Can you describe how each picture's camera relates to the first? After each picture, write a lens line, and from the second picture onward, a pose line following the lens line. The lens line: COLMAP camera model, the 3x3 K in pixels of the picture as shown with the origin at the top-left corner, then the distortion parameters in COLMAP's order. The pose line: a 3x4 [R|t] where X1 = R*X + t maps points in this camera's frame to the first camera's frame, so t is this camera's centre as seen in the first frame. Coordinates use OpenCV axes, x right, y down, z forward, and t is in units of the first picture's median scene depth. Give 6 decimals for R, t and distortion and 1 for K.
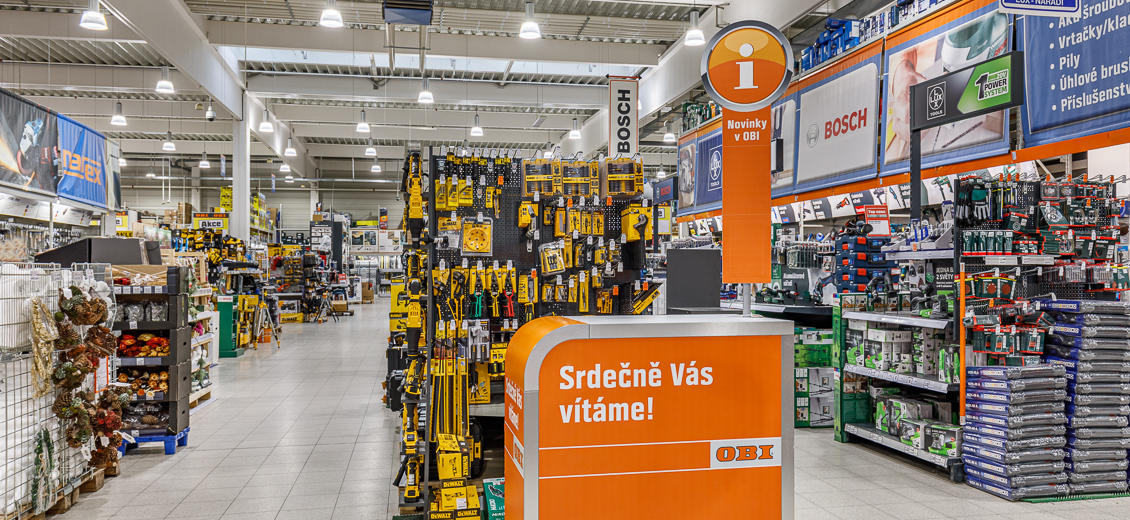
lens RADIAL K [[709.0, 0, 567.4], [0, 709.0, 273.9], [0, 0, 1]] dist [0.000089, 0.000089]
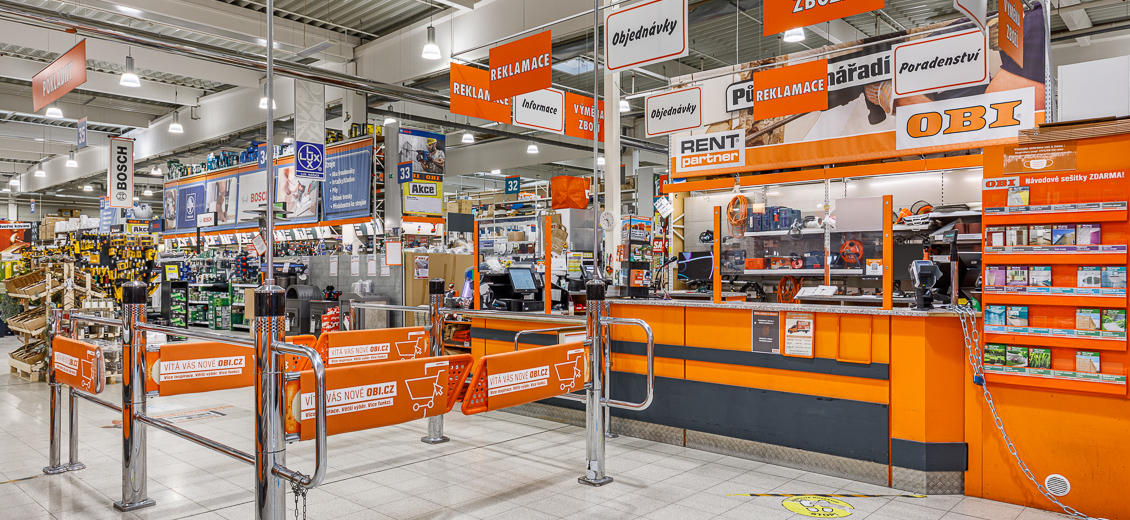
lens RADIAL K [[709.0, 0, 567.4], [0, 709.0, 273.9], [0, 0, 1]] dist [0.000089, 0.000089]
pose [[0.781416, 0.000305, 0.624010, -0.260082], [0.001148, 0.999997, -0.001927, 0.015500], [-0.624009, 0.002222, 0.781414, -1.618767]]
